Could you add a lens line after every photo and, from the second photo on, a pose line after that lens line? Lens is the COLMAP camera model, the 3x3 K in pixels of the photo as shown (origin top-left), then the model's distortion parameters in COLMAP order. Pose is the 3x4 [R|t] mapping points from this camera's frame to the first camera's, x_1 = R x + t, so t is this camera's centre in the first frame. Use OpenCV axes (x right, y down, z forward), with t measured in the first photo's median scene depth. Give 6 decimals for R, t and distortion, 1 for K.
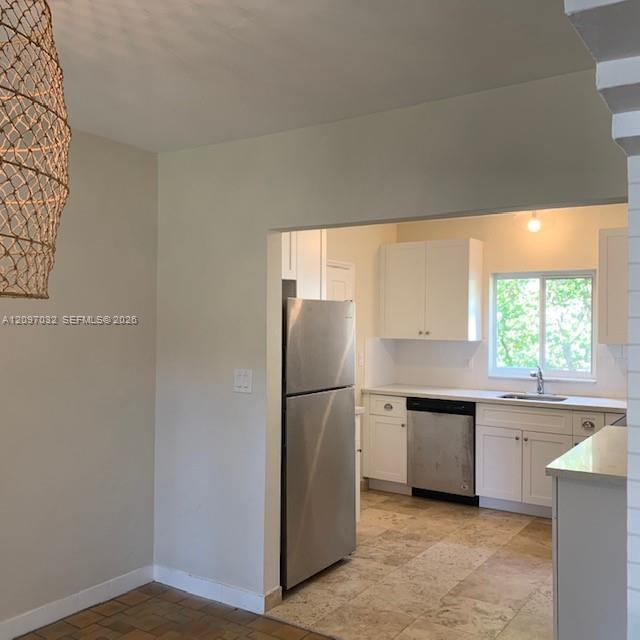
lens RADIAL K [[661.7, 0, 329.2], [0, 661.7, 305.4], [0, 0, 1]] dist [0.044932, -0.106524]
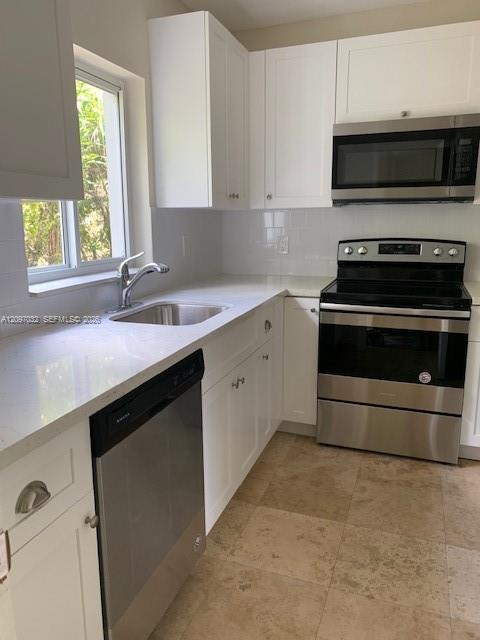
lens RADIAL K [[485.3, 0, 239.7], [0, 485.3, 324.6], [0, 0, 1]] dist [0.087195, -0.193606]
pose [[-0.215940, -0.217741, 0.951819, -0.074956], [-0.016956, 0.975507, 0.219313, 0.068927], [-0.976259, 0.031220, -0.214343, 1.086657]]
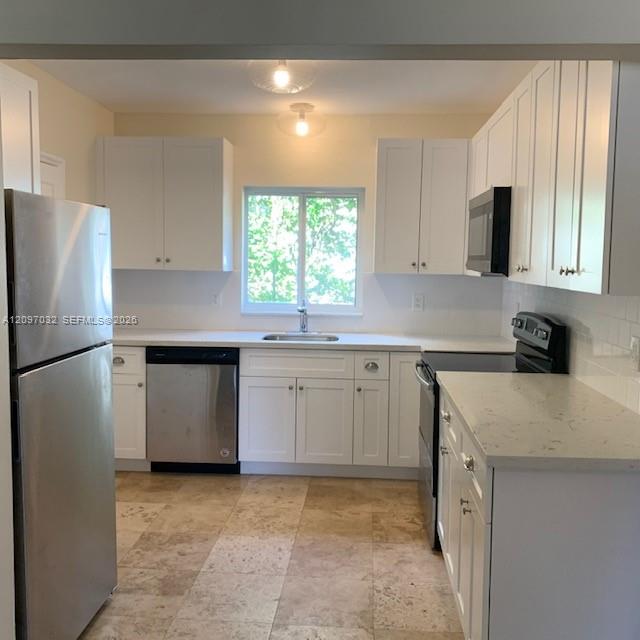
lens RADIAL K [[661.7, 0, 329.2], [0, 661.7, 305.4], [0, 0, 1]] dist [0.044932, -0.106524]
pose [[0.870079, -0.033611, 0.491765, -0.076244], [-0.017614, 0.994915, 0.099164, 0.015815], [-0.492598, -0.094943, 0.865063, 0.279659]]
